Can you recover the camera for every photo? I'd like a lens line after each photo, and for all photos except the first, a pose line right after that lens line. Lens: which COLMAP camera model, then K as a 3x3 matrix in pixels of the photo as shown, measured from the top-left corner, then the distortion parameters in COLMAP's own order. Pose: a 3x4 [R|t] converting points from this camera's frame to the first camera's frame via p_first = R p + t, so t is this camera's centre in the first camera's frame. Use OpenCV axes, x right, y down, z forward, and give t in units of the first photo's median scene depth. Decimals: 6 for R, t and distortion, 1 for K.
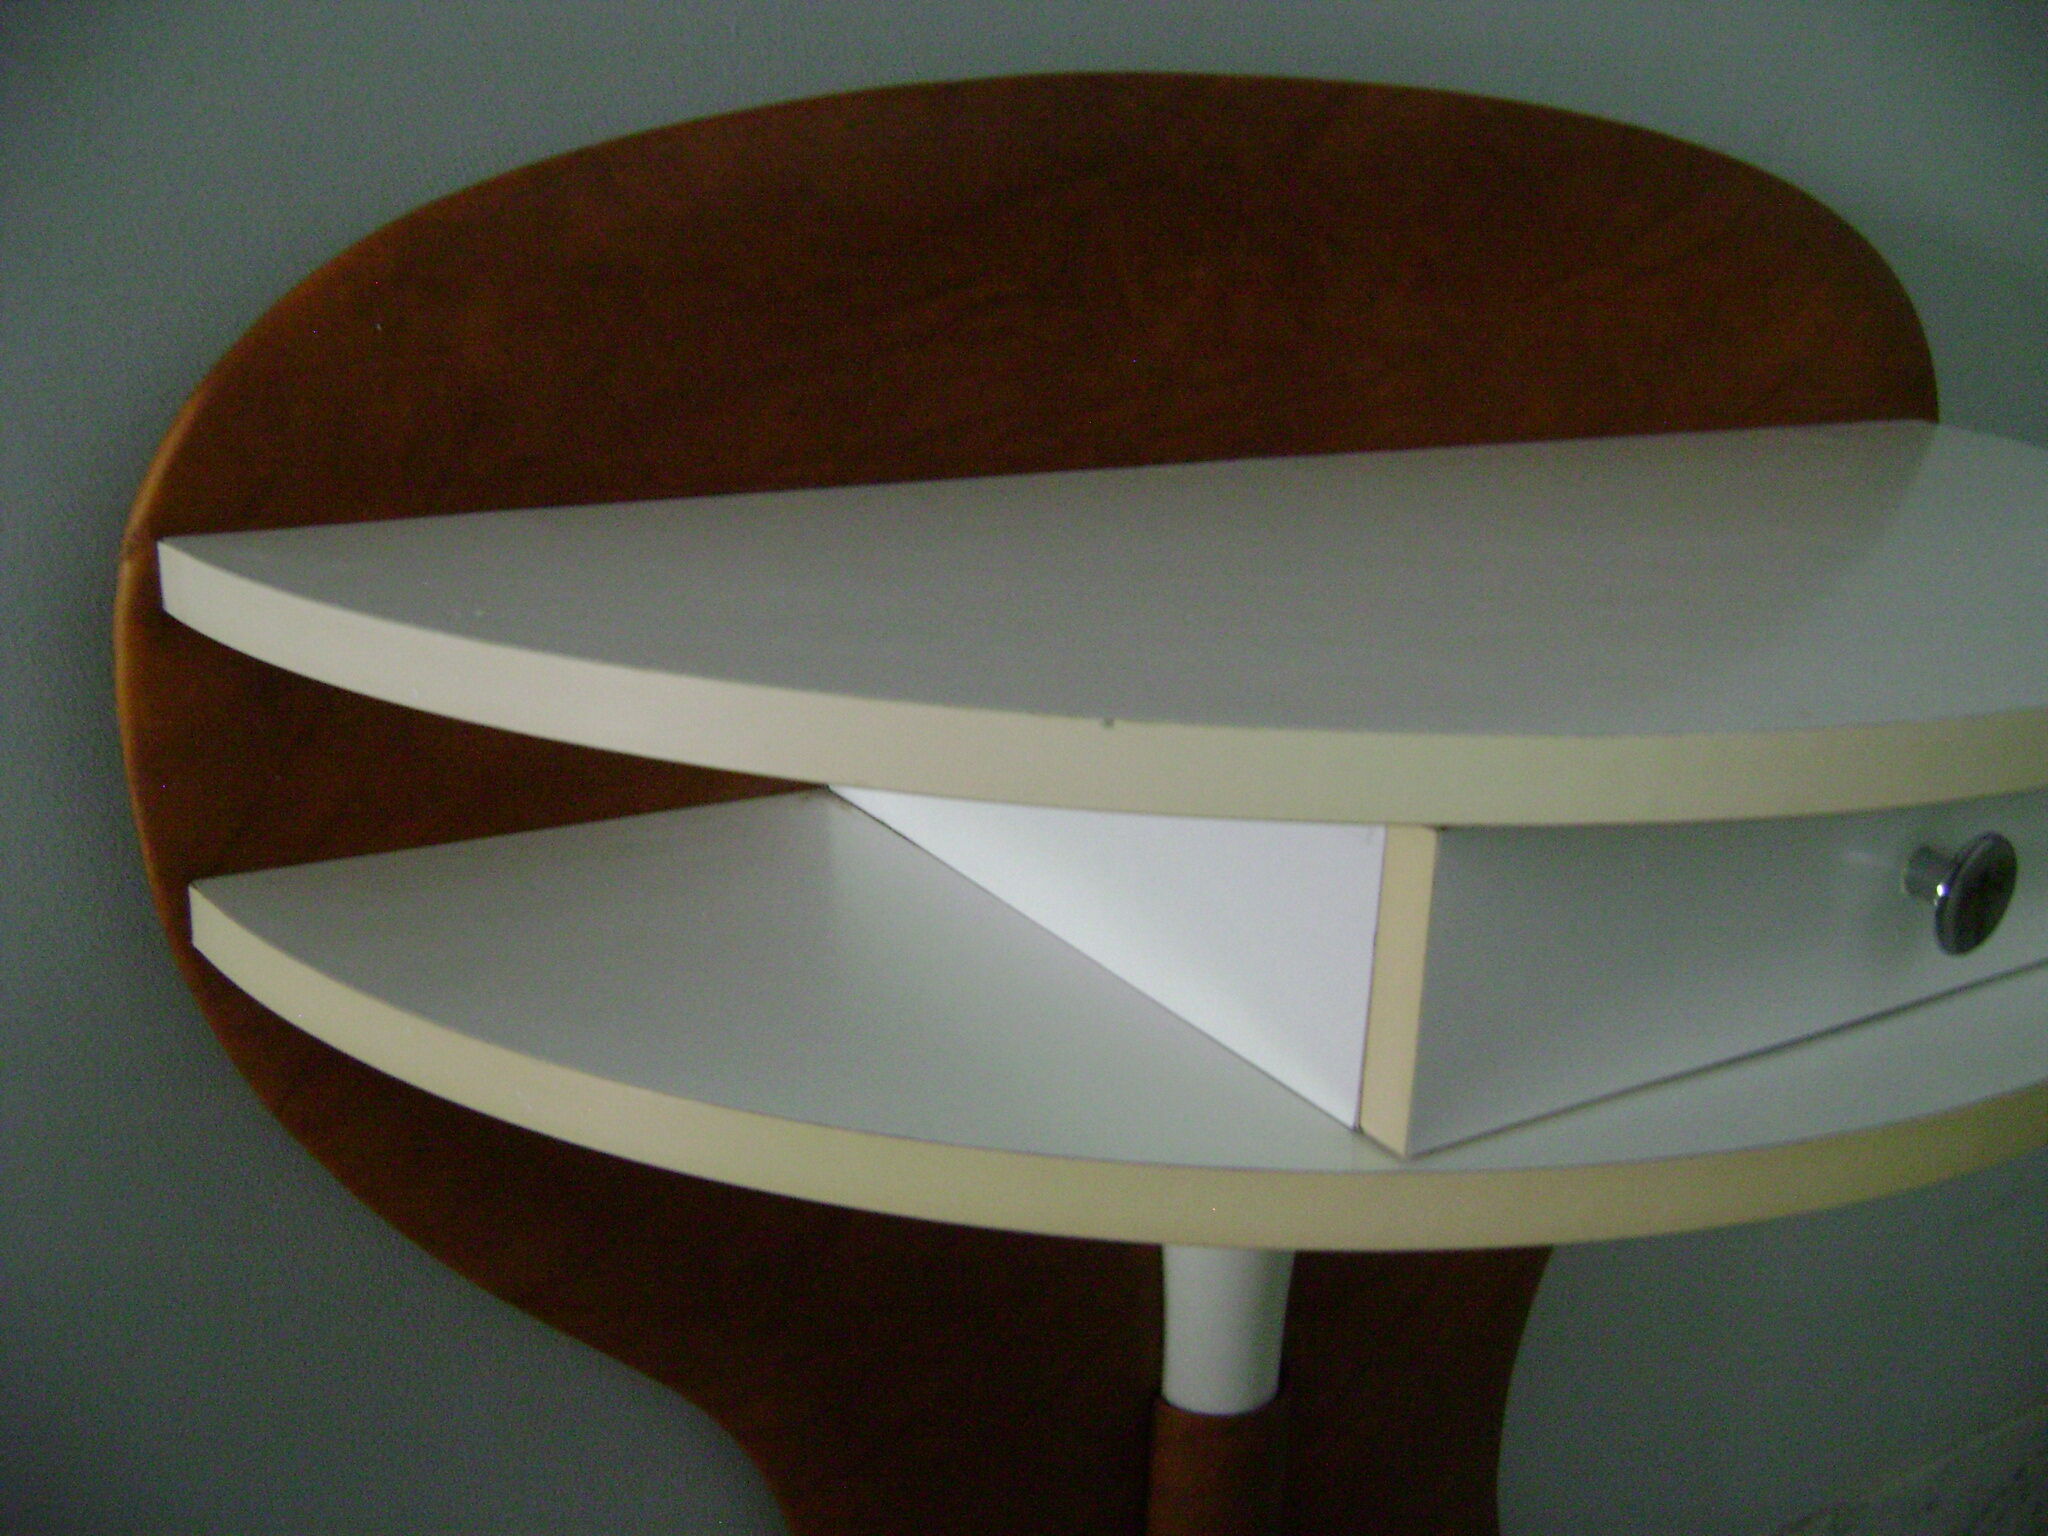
lens RADIAL K [[2098.3, 0, 1009.5], [0, 2098.3, 764.6], [0, 0, 1]] dist [-0.114458, 0.000000]
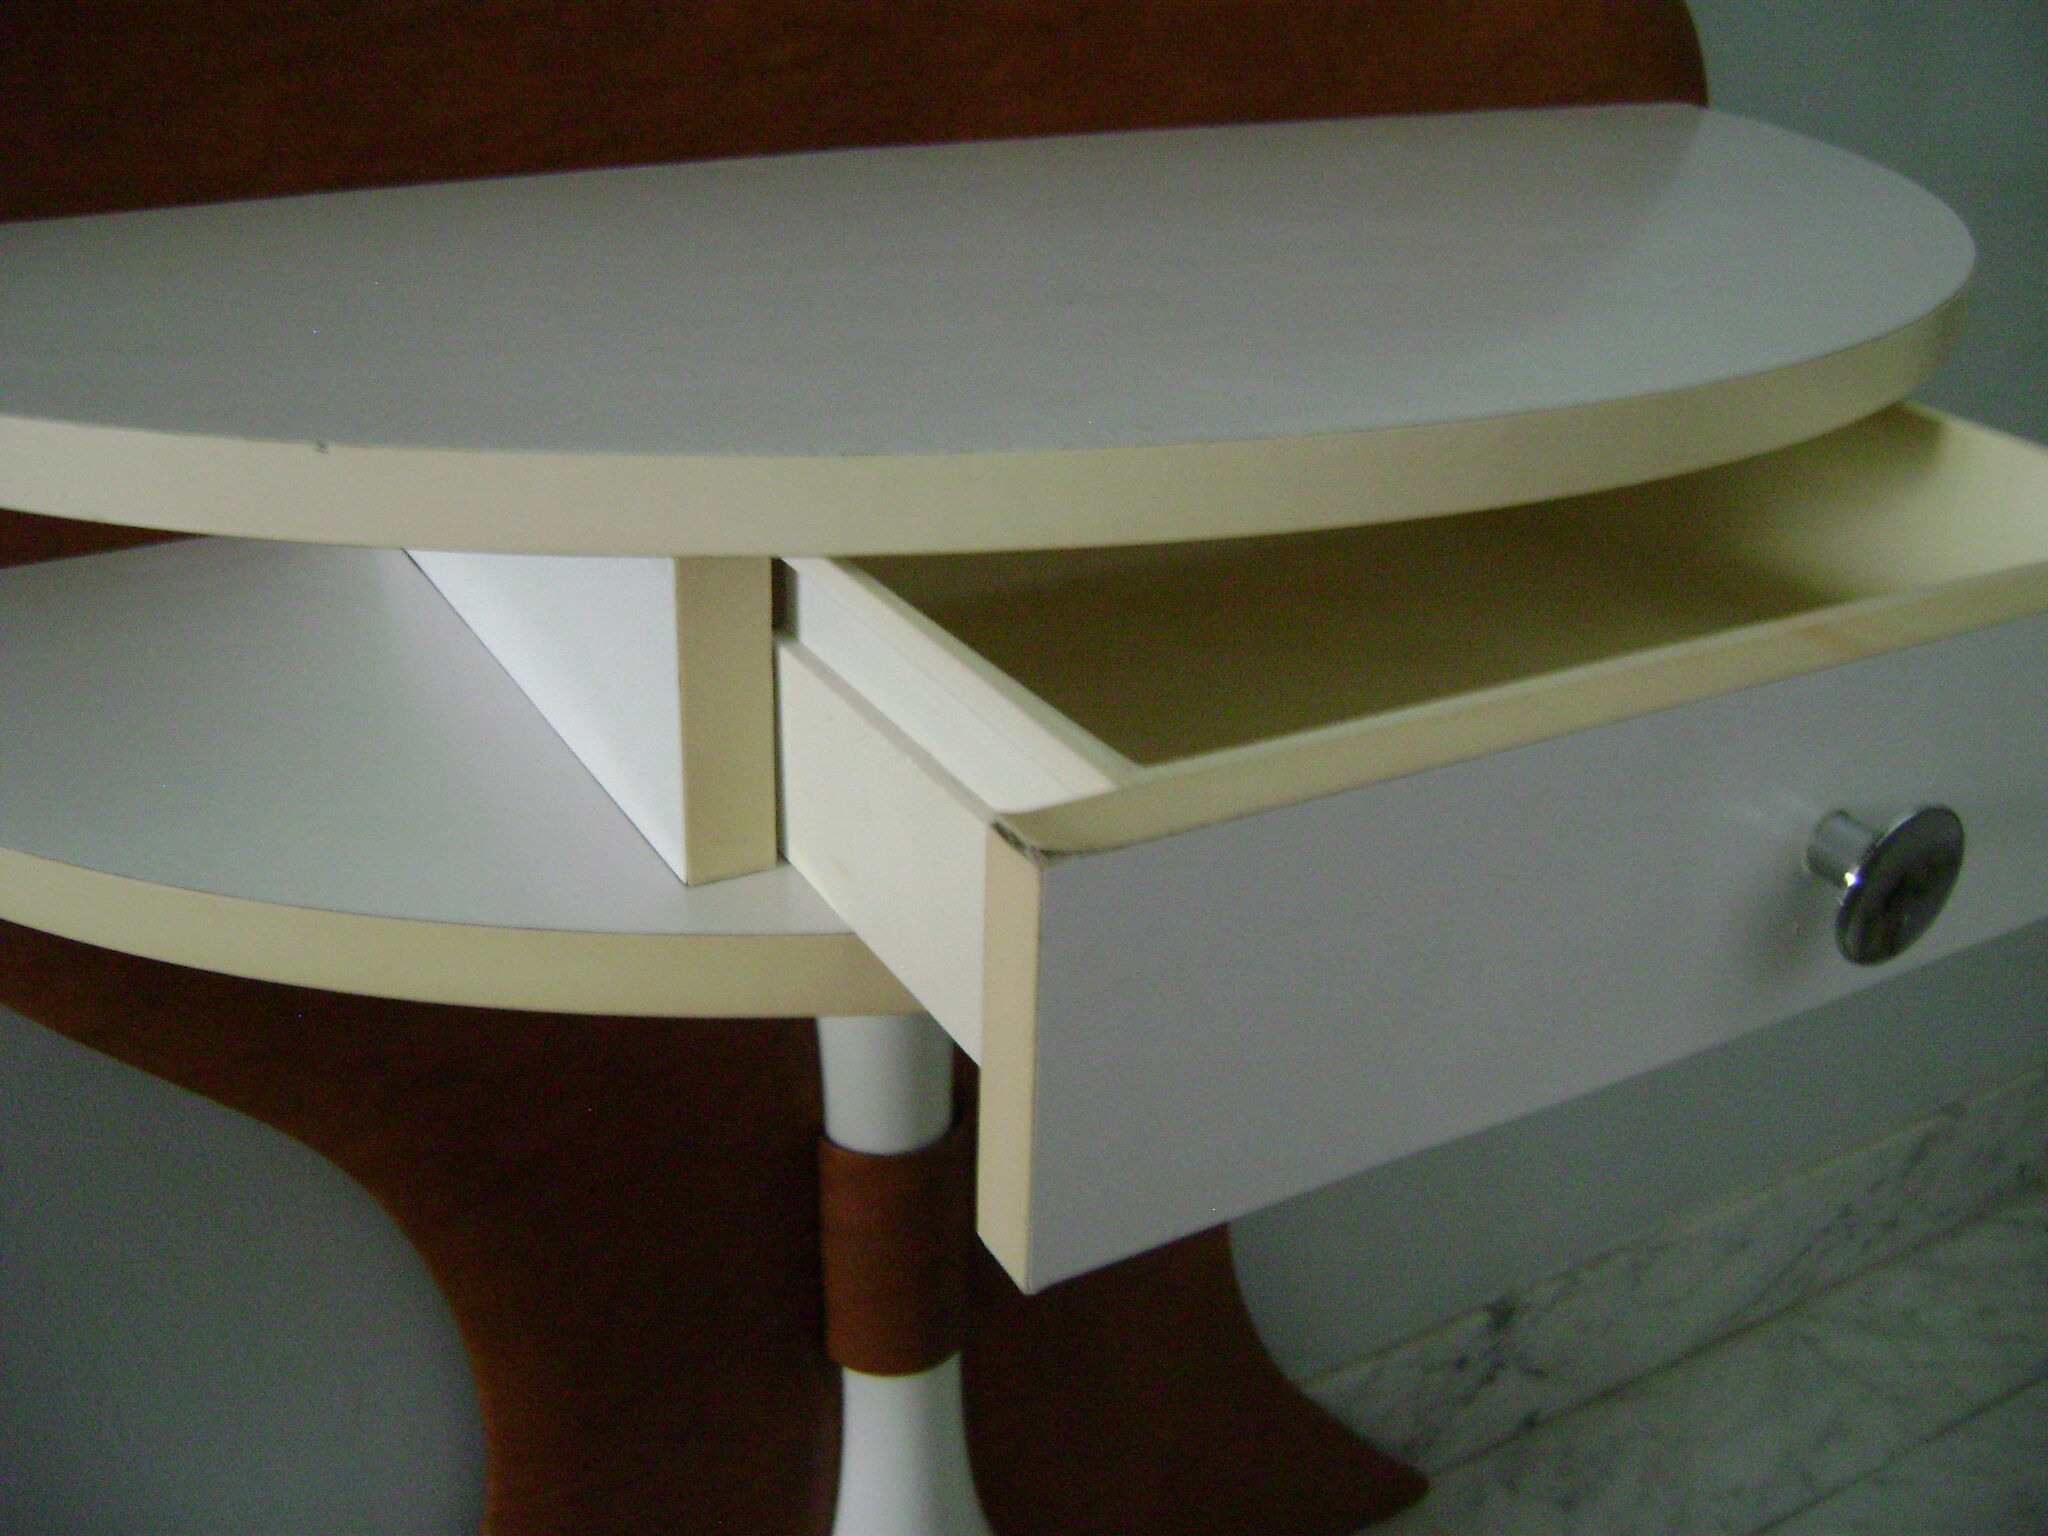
lens RADIAL K [[2098.3, 0, 1012.8], [0, 2098.3, 764.4], [0, 0, 1]] dist [-0.114458, 0.000000]
pose [[0.999769, -0.001591, -0.021428, 0.242103], [0.004504, 0.990616, 0.136602, -0.003083], [0.021010, -0.136667, 0.990394, 0.068615]]
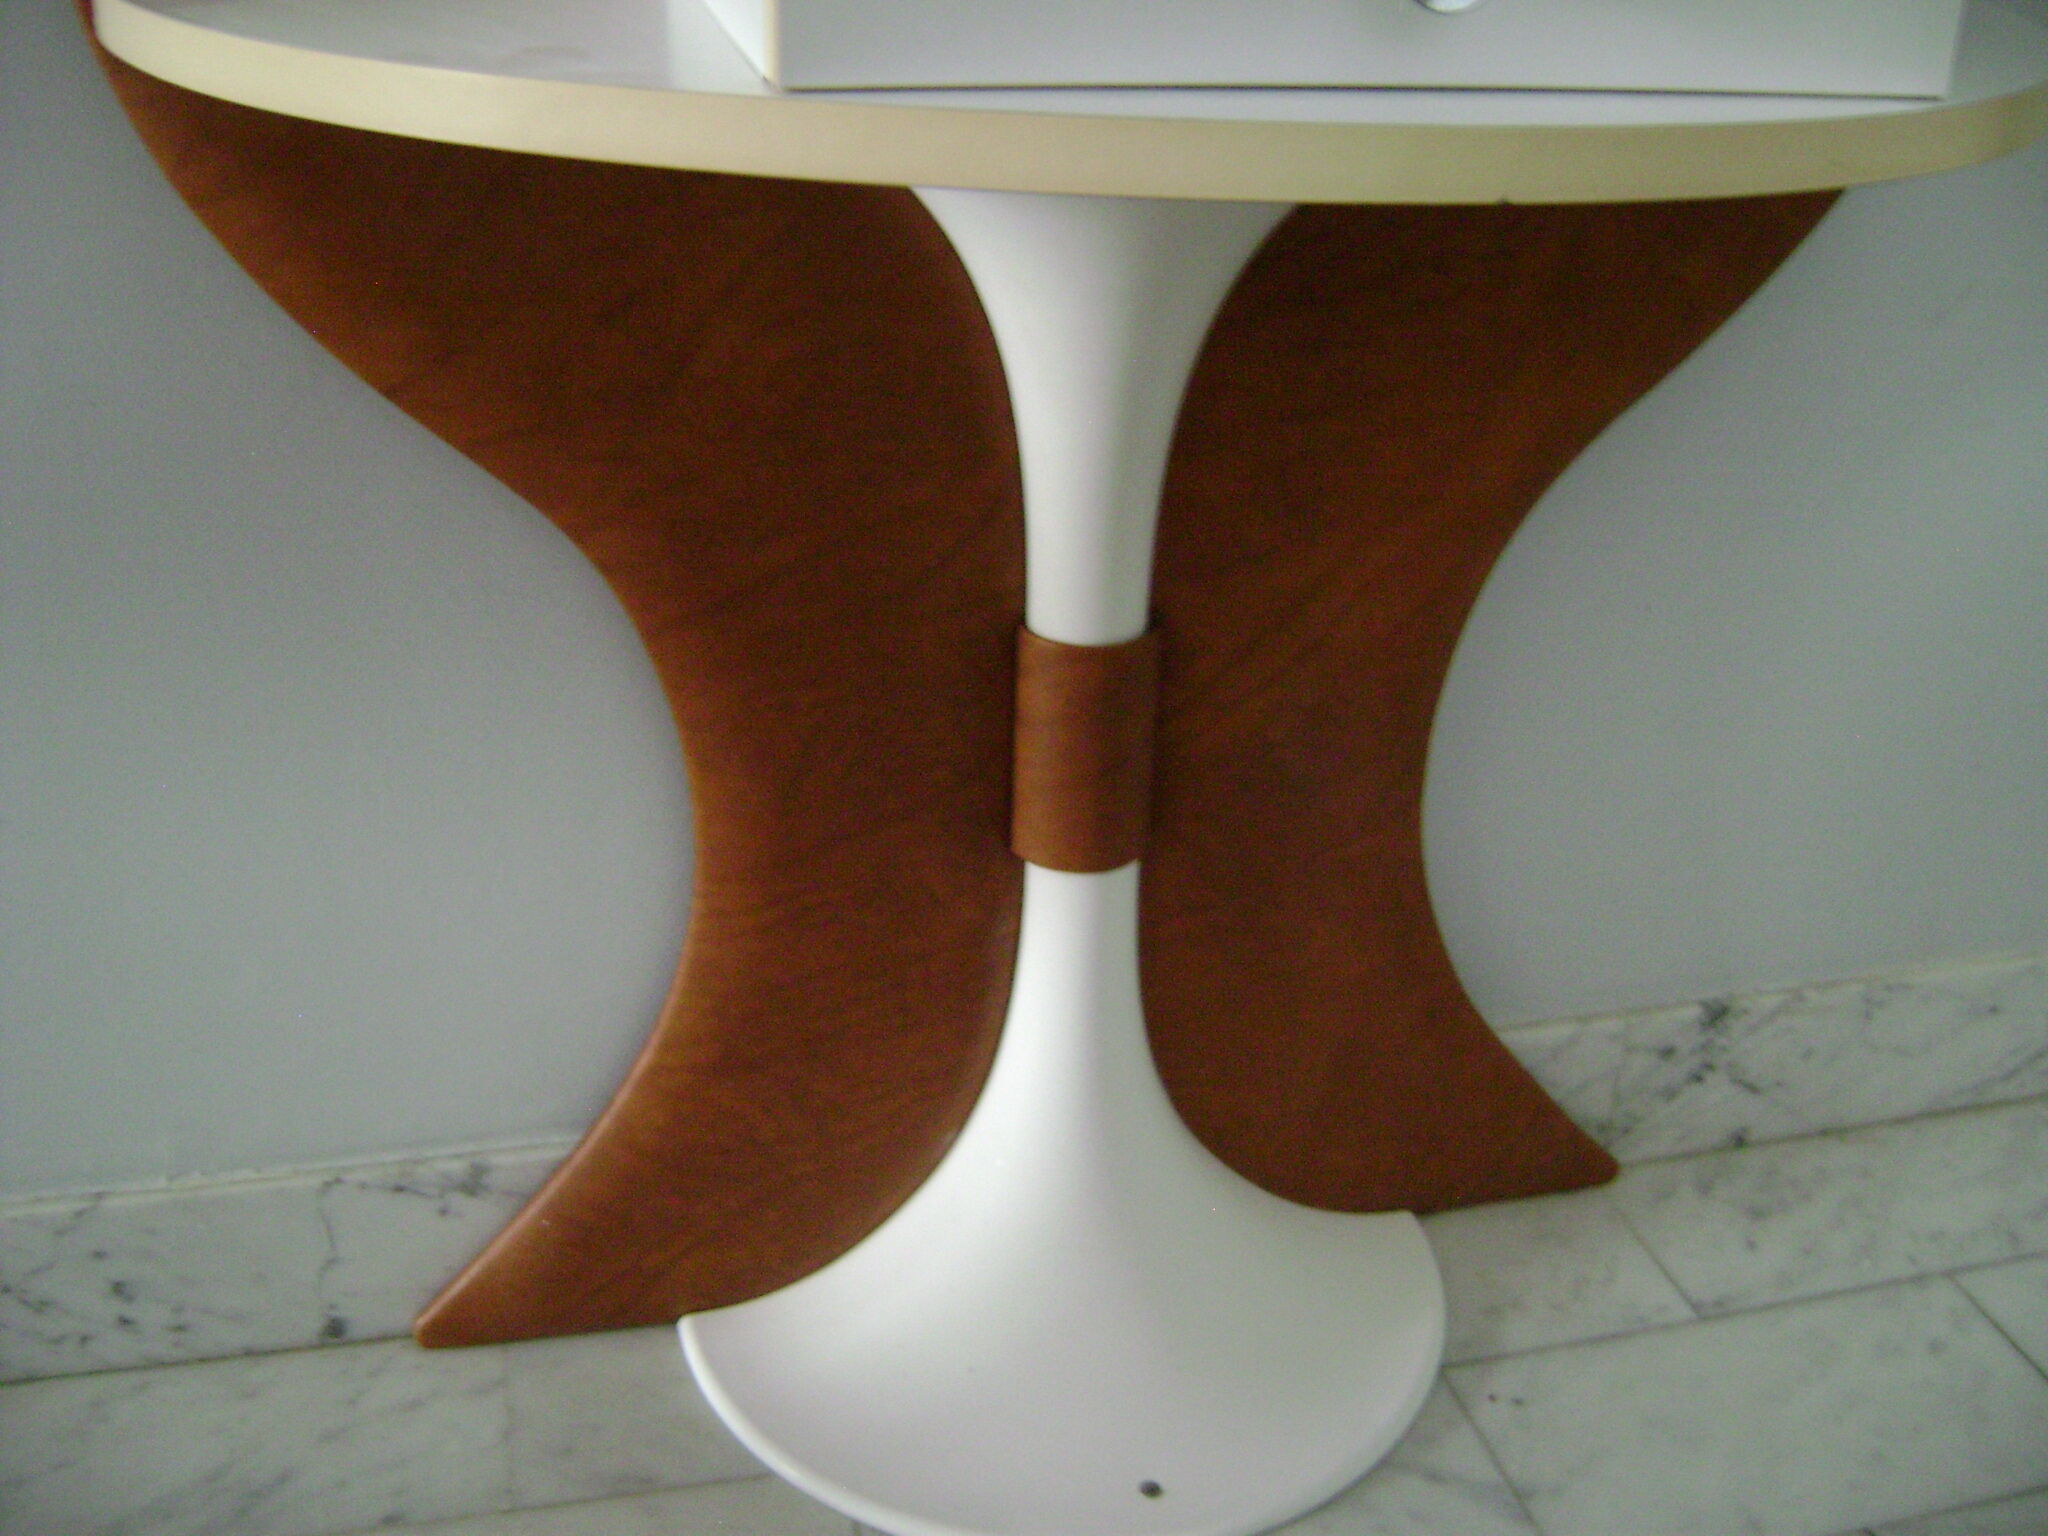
lens RADIAL K [[2098.3, 0, 1012.9], [0, 2098.3, 767.1], [0, 0, 1]] dist [-0.114458, 0.000000]
pose [[0.959785, 0.133757, -0.246824, 0.456631], [-0.090772, 0.979833, 0.178011, 0.242860], [0.265657, -0.148448, 0.952570, -0.063740]]
